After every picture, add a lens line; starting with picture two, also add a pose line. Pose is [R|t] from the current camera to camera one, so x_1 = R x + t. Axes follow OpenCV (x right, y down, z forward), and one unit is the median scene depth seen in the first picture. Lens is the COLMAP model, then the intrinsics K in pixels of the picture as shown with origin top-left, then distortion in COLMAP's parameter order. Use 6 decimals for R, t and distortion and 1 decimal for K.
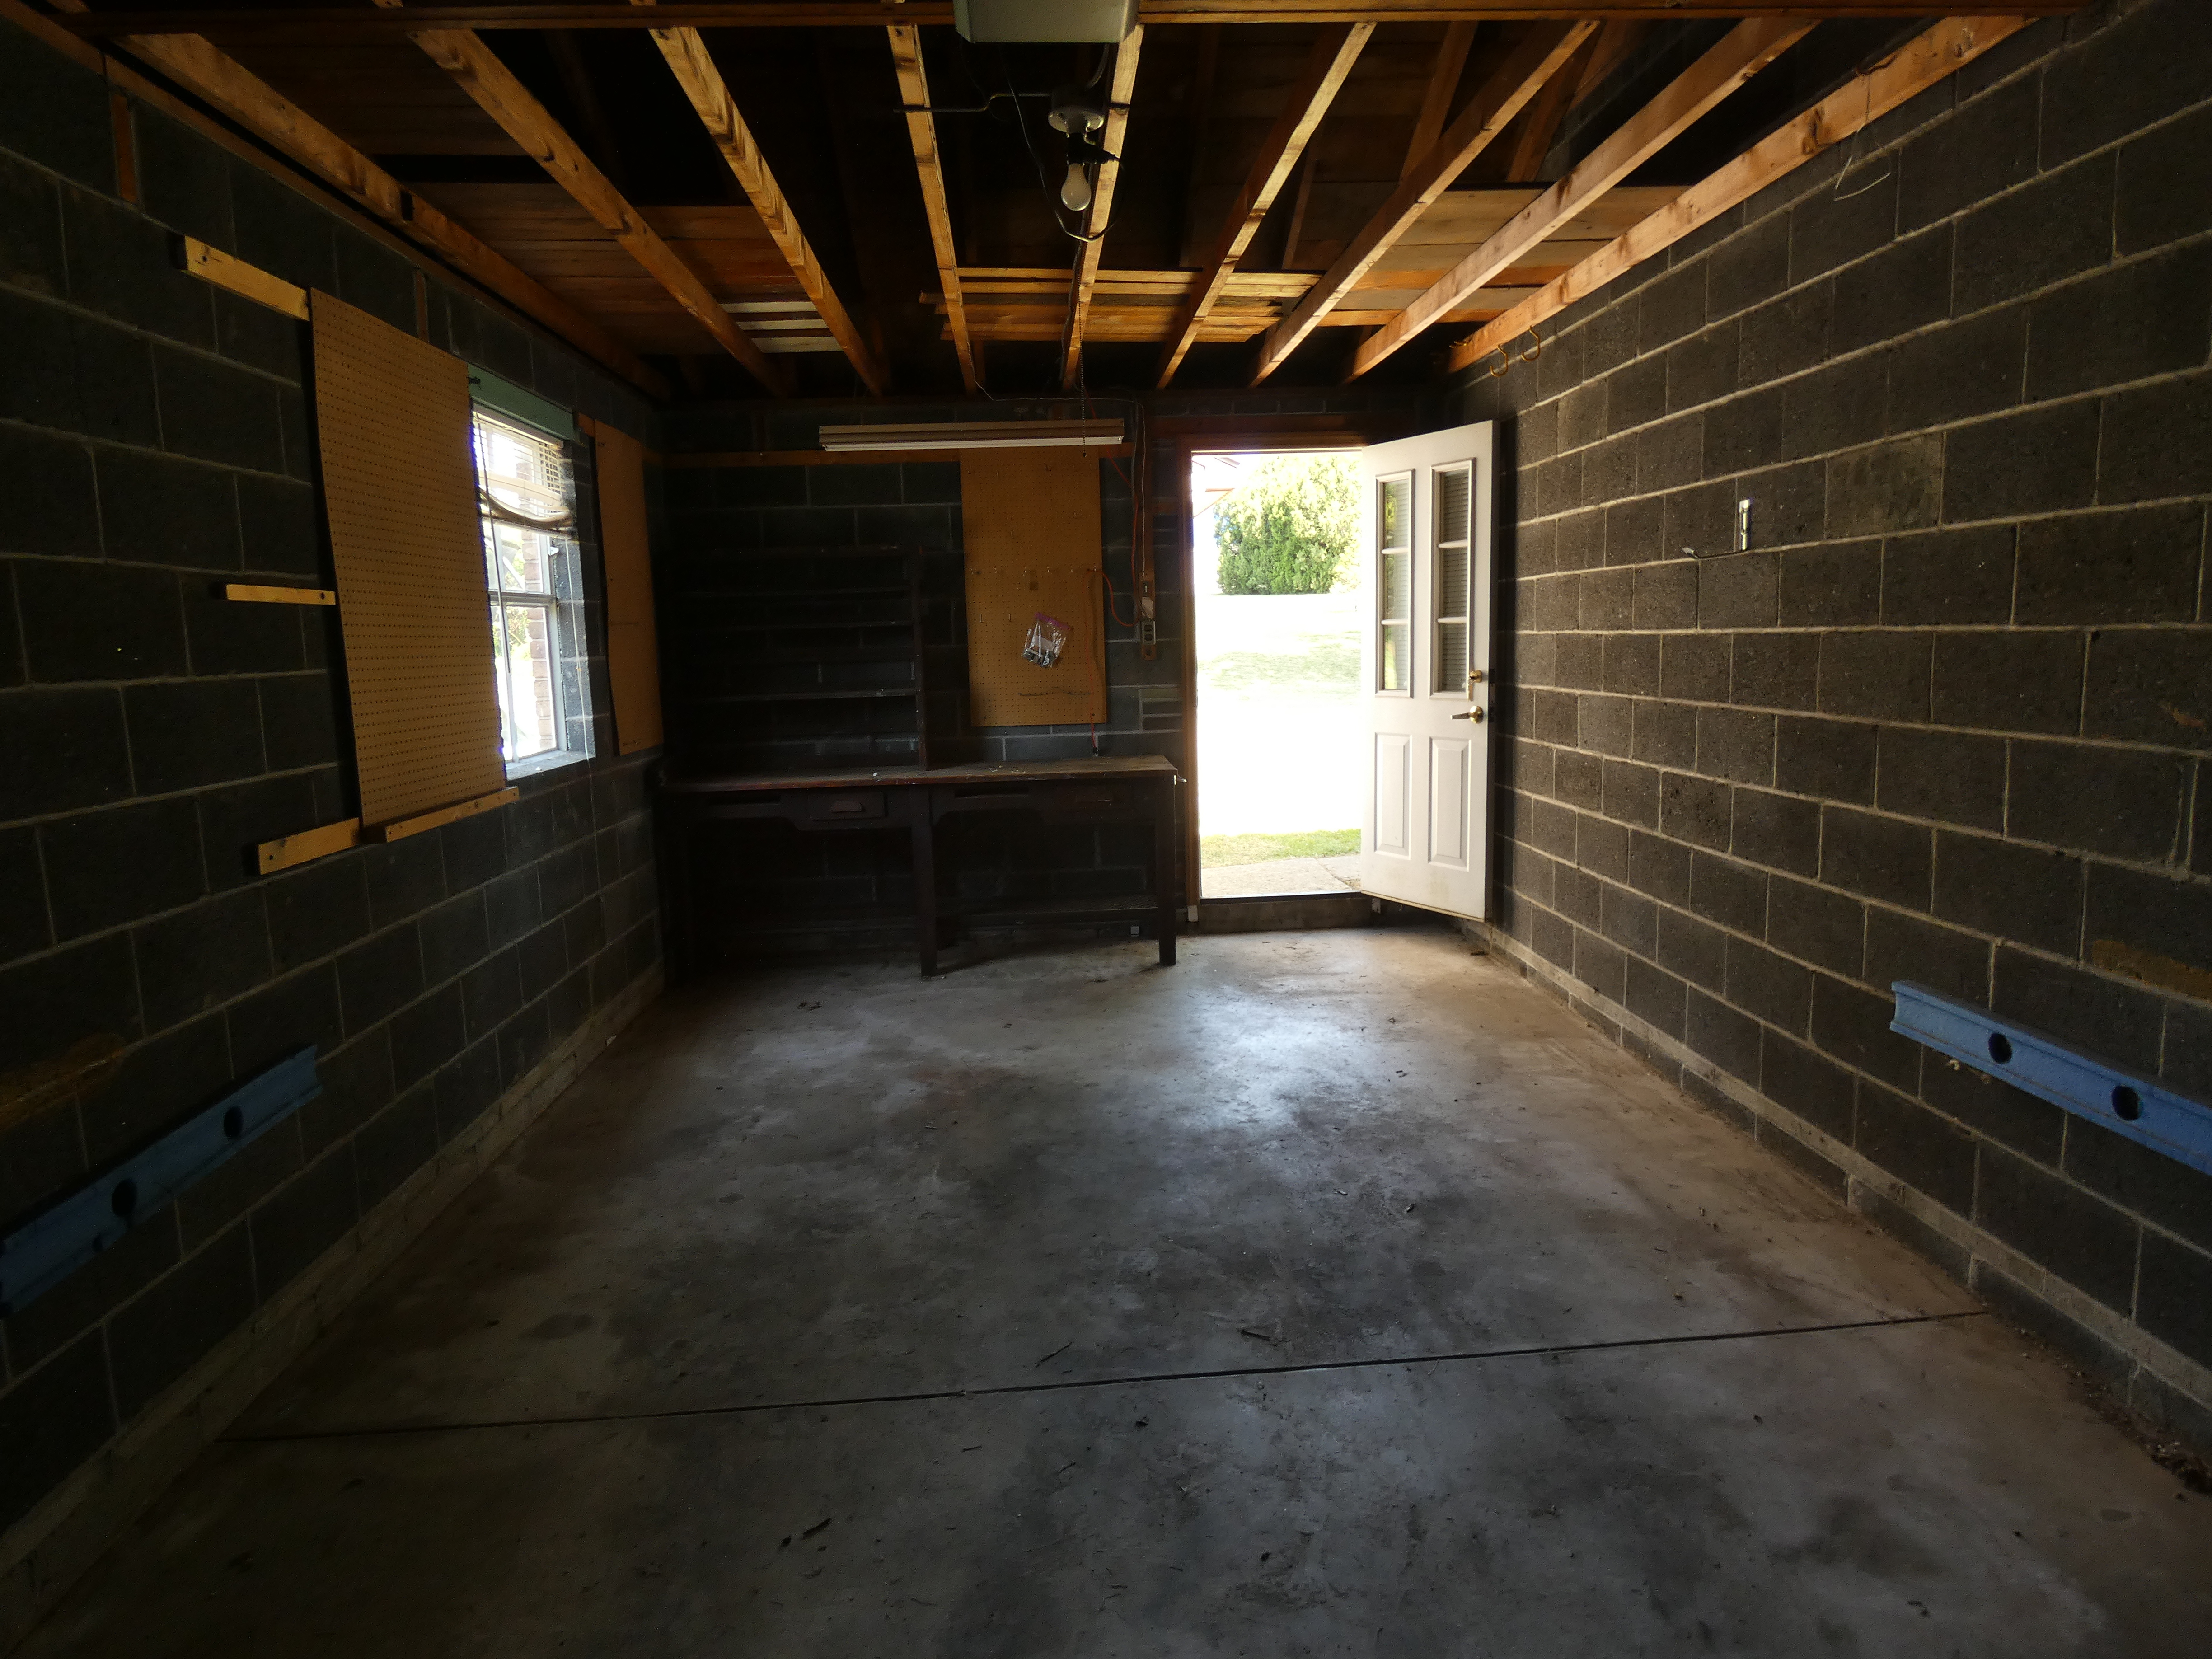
lens RADIAL K [[1329.2, 0, 1106.0], [0, 1329.2, 829.5], [0, 0, 1]] dist [-0.003034, 0.001543]
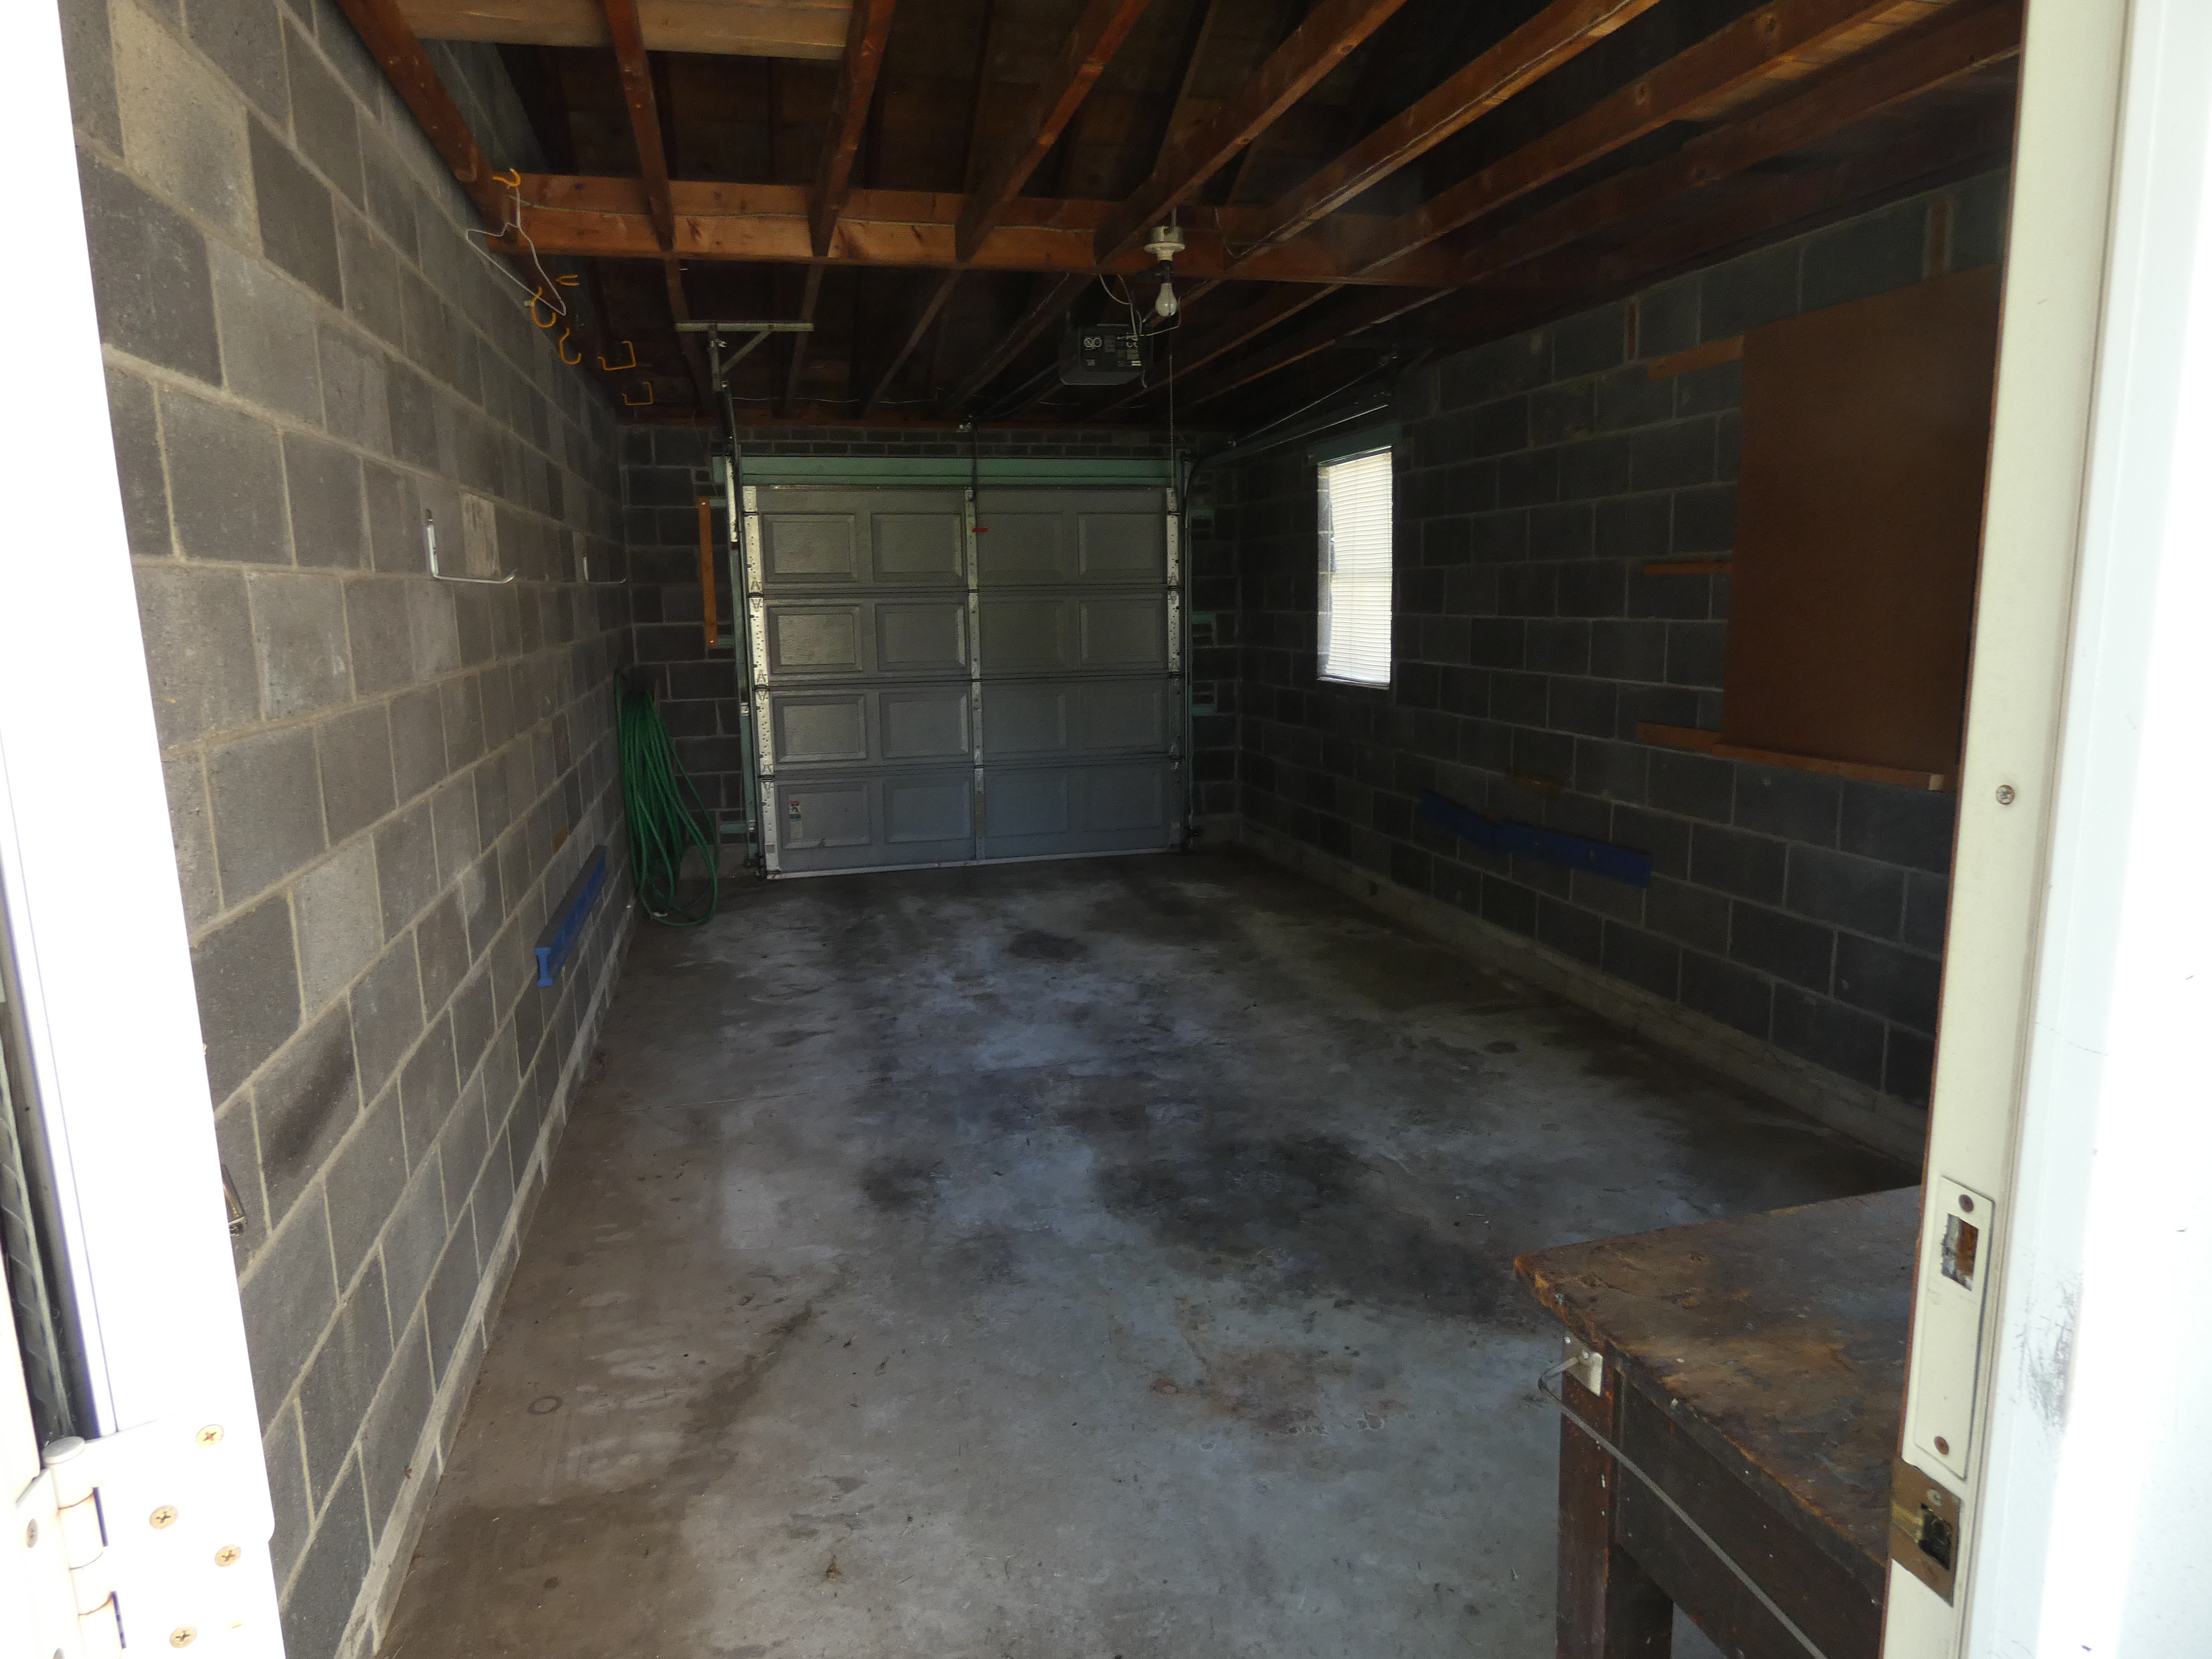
lens RADIAL K [[1329.2, 0, 1106.0], [0, 1329.2, 829.5], [0, 0, 1]] dist [-0.003034, 0.001543]
pose [[-0.978824, 0.084009, -0.186673, 0.305695], [0.020435, 0.947455, 0.319236, -0.364209], [0.203683, 0.308661, -0.929108, 2.181851]]
